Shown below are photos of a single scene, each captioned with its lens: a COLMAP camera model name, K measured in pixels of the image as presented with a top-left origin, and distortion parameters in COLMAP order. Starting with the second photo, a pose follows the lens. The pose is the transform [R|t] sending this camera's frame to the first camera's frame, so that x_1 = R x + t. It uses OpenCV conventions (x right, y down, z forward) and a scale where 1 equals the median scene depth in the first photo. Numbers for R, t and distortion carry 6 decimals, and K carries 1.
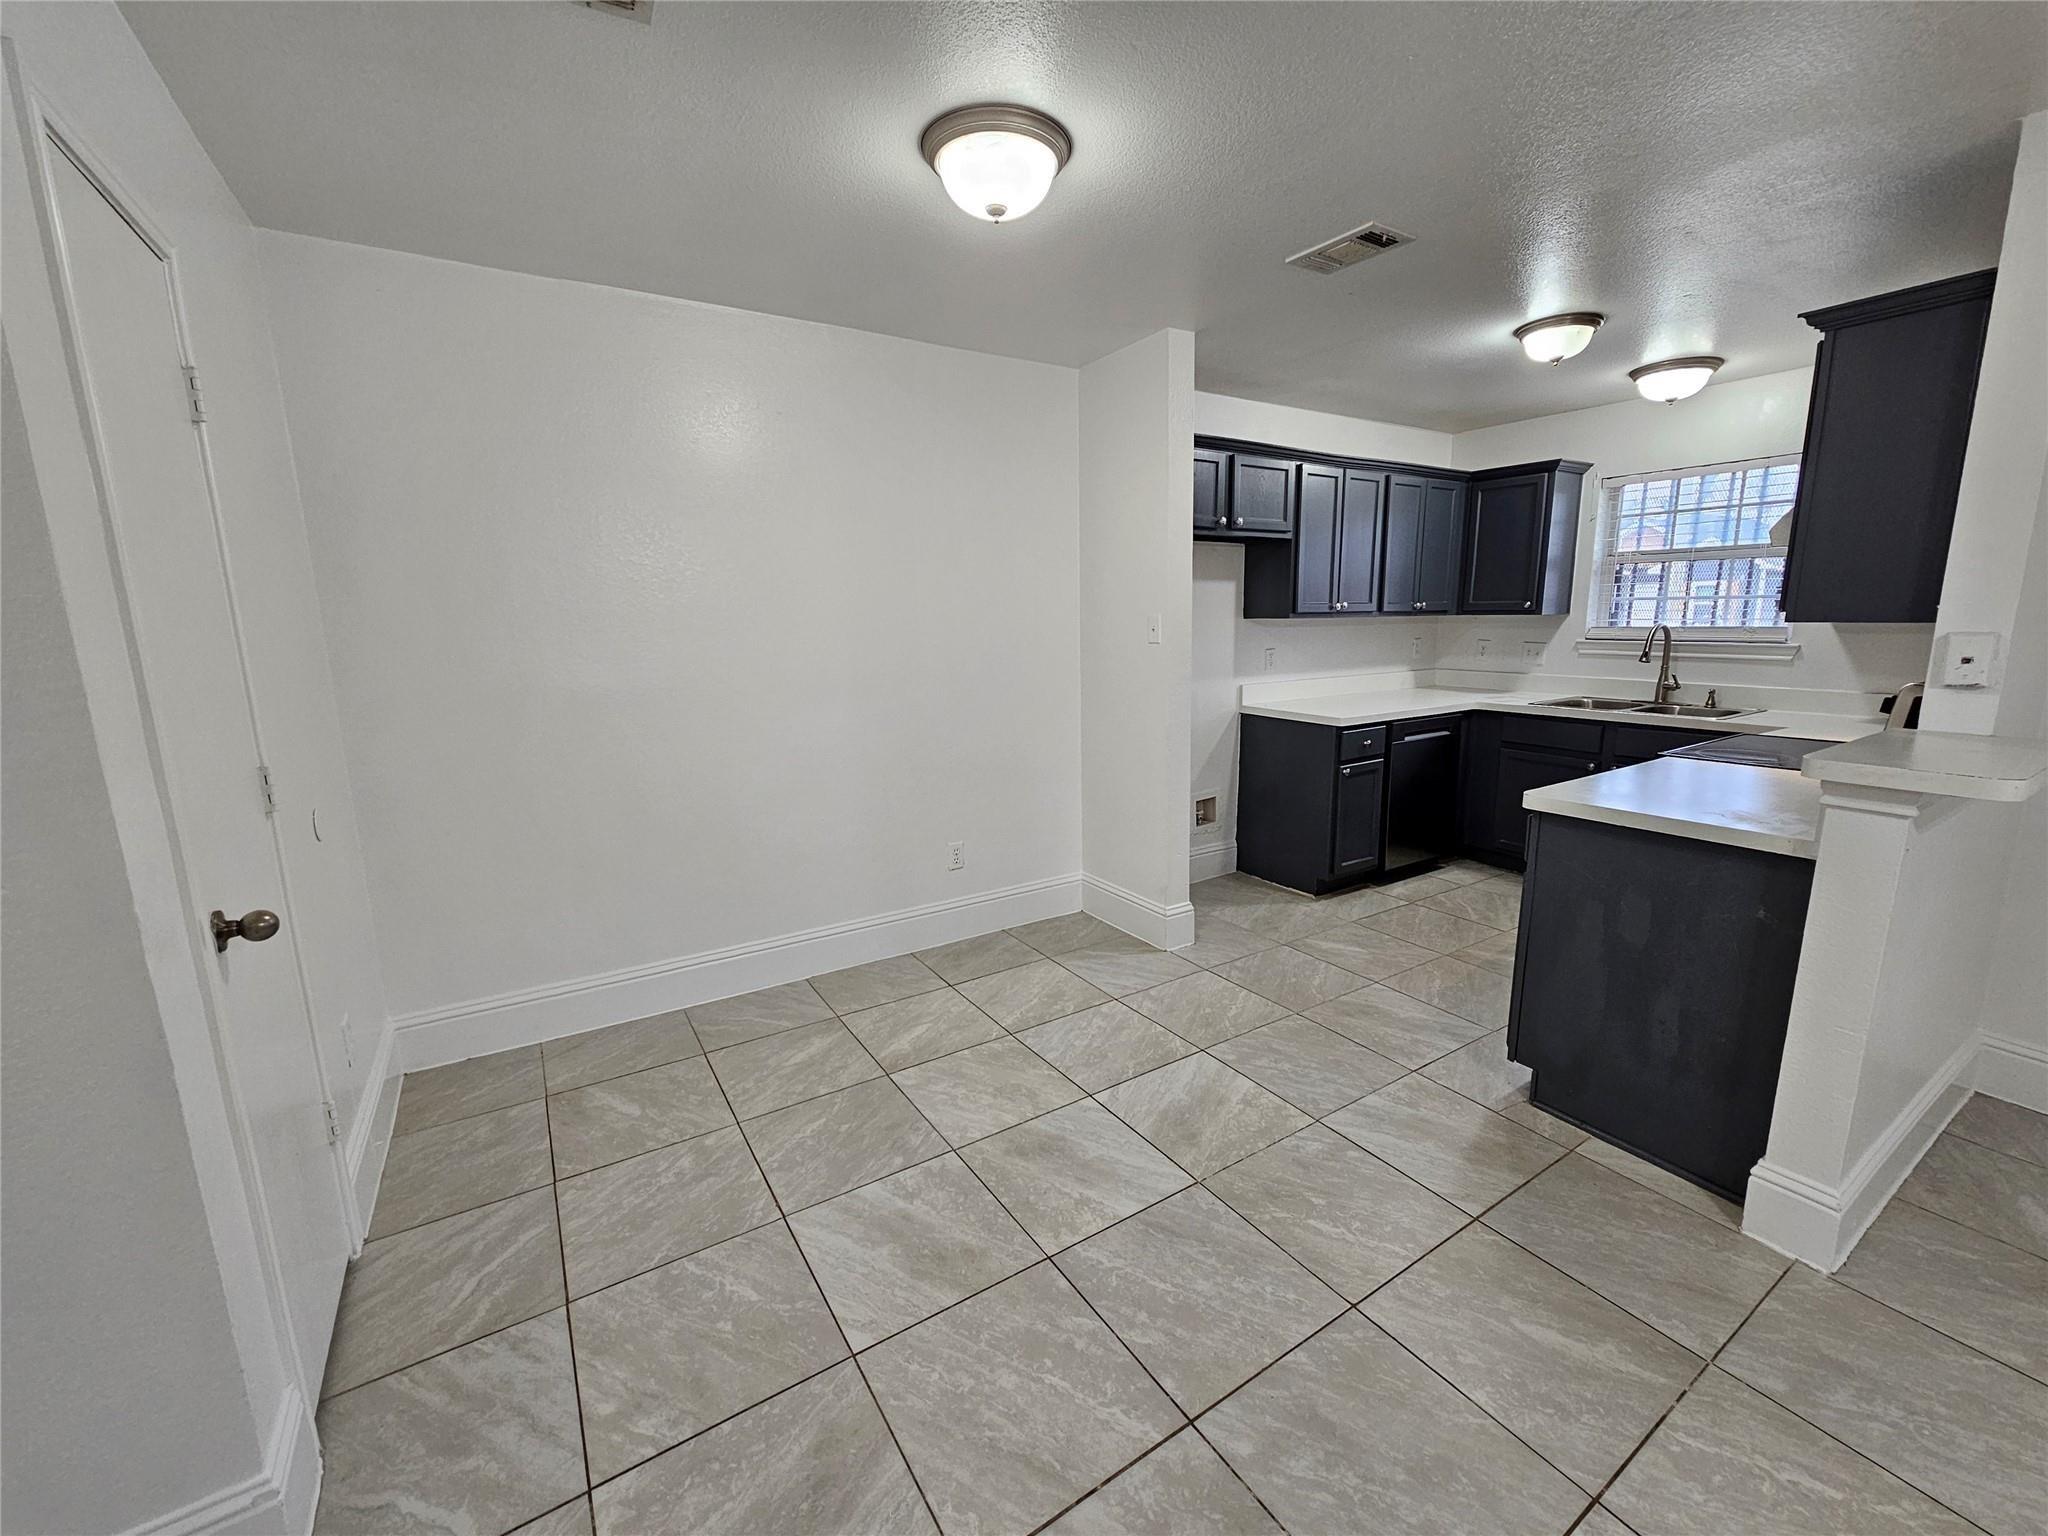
lens RADIAL K [[834.4, 0, 1034.0], [0, 834.4, 763.8], [0, 0, 1]] dist [-0.002000, 0.000685]
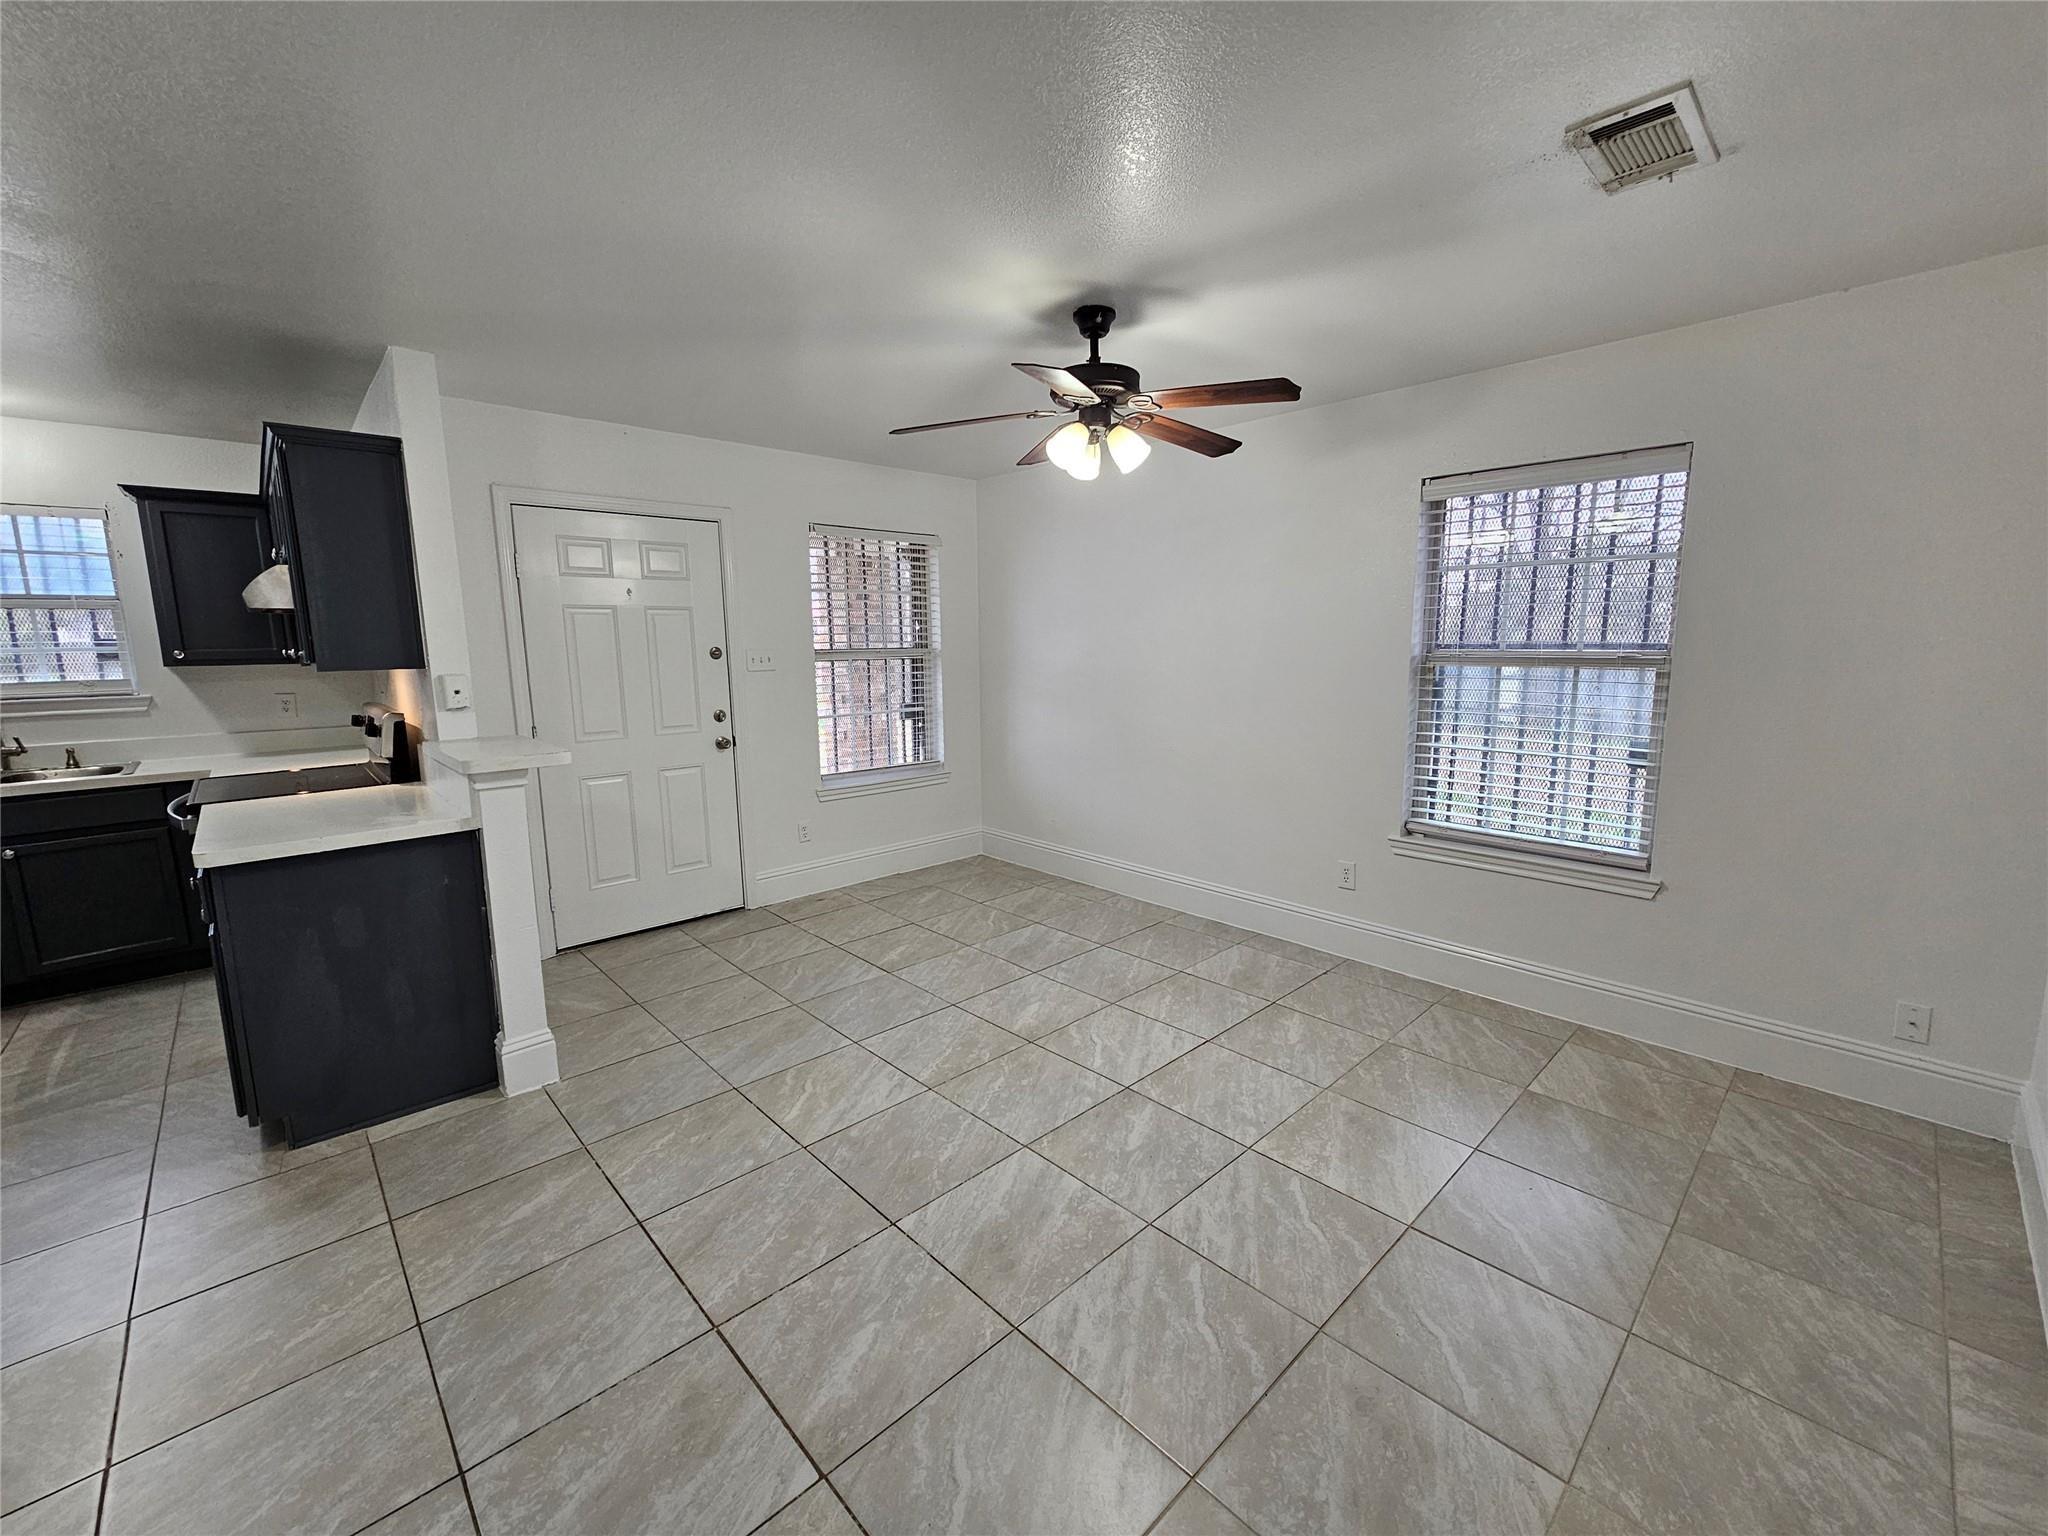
lens RADIAL K [[834.4, 0, 1034.0], [0, 834.4, 763.8], [0, 0, 1]] dist [-0.002000, 0.000685]
pose [[-0.188118, -0.132297, 0.973195, -0.302393], [0.190020, 0.967261, 0.168221, -0.025743], [-0.963589, 0.216572, -0.156820, 0.118915]]
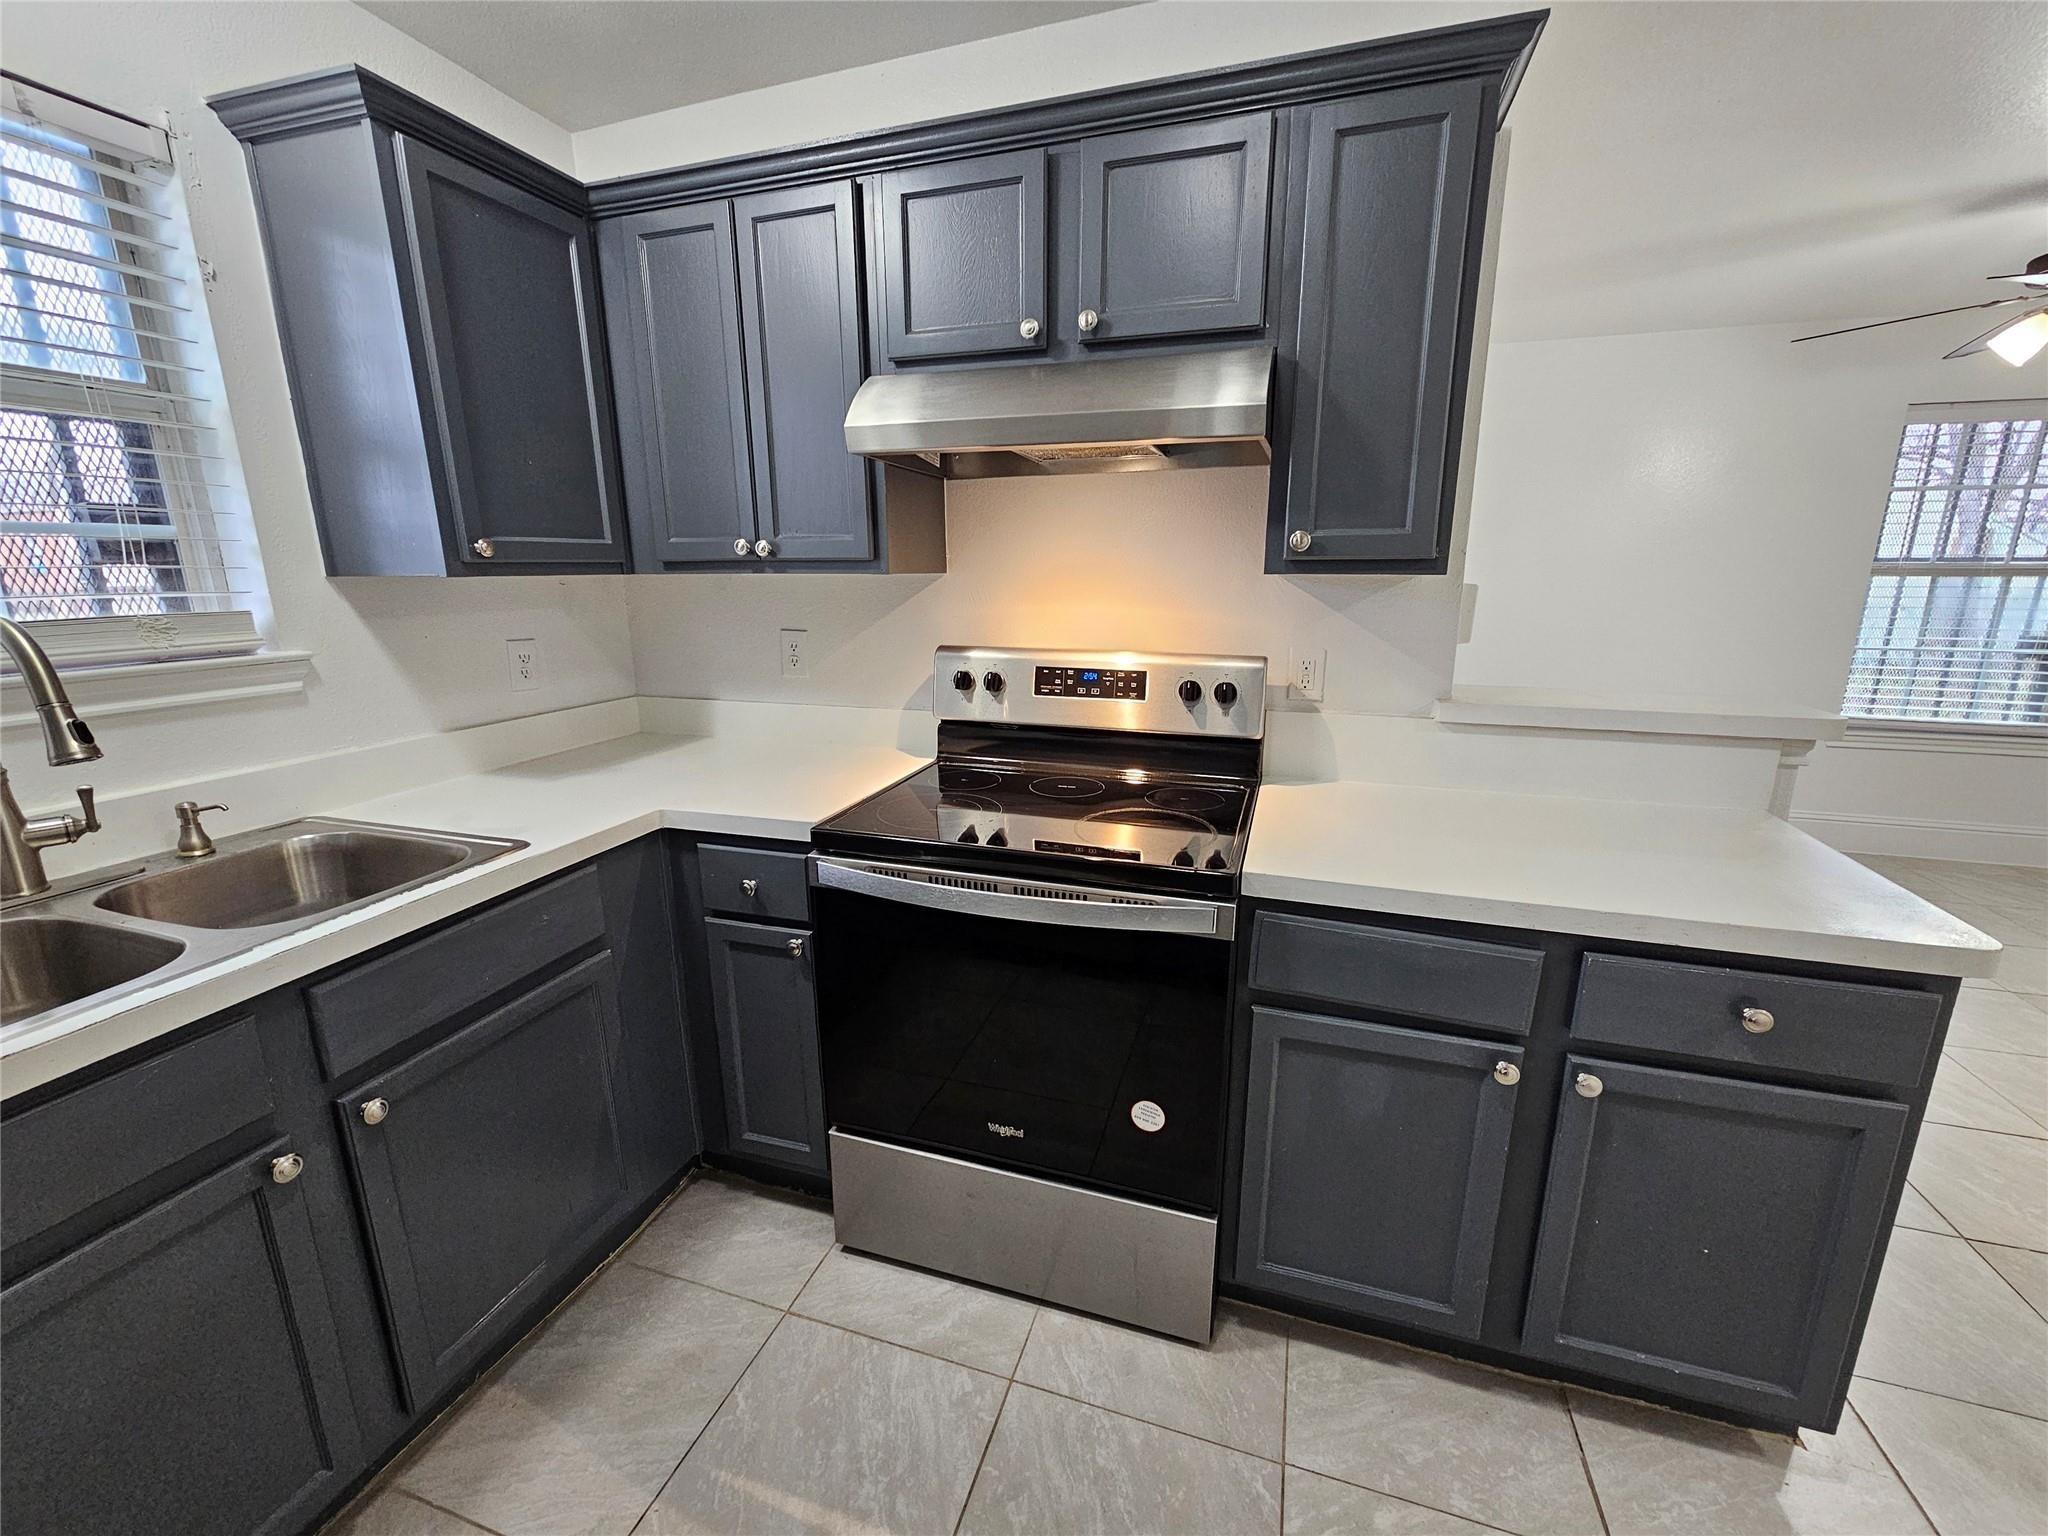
lens RADIAL K [[834.4, 0, 1034.0], [0, 834.4, 763.8], [0, 0, 1]] dist [-0.002000, 0.000685]
pose [[-0.638875, -0.162824, 0.751882, 0.353529], [0.150015, 0.932217, 0.329344, -0.169494], [-0.754542, 0.323203, -0.571144, 0.959119]]
